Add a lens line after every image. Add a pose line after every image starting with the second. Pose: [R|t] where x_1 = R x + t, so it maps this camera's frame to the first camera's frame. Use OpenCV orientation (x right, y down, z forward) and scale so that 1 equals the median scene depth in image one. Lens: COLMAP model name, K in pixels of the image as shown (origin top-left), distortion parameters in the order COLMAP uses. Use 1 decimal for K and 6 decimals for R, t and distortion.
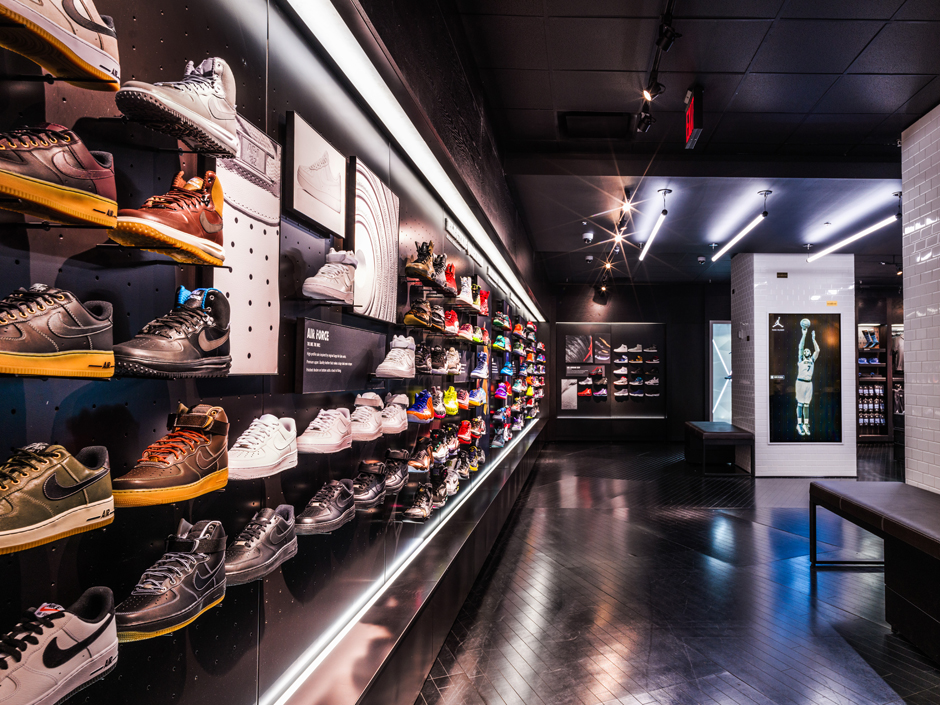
lens RADIAL K [[746.9, 0, 470.0], [0, 746.9, 352.5], [0, 0, 1]] dist [0.004677, 0.002808]
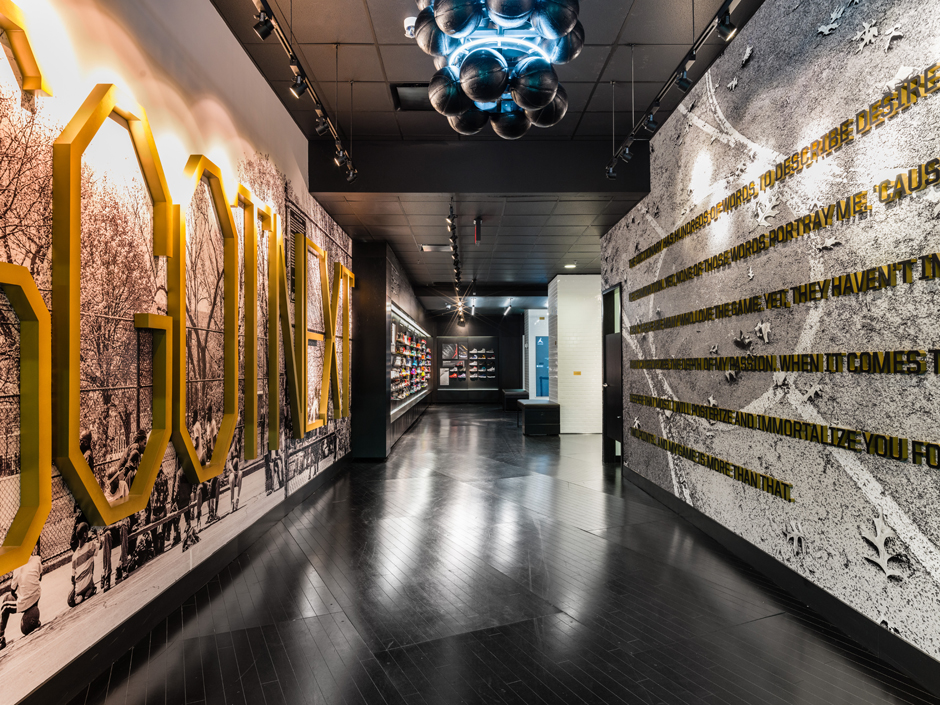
lens RADIAL K [[721.2, 0, 470.0], [0, 721.2, 352.5], [0, 0, 1]] dist [-0.002057, -0.000940]
pose [[0.988600, -0.003477, 0.150523, -0.104643], [0.002191, 0.999960, 0.008712, -0.027680], [-0.150547, -0.008283, 0.988568, -1.128296]]
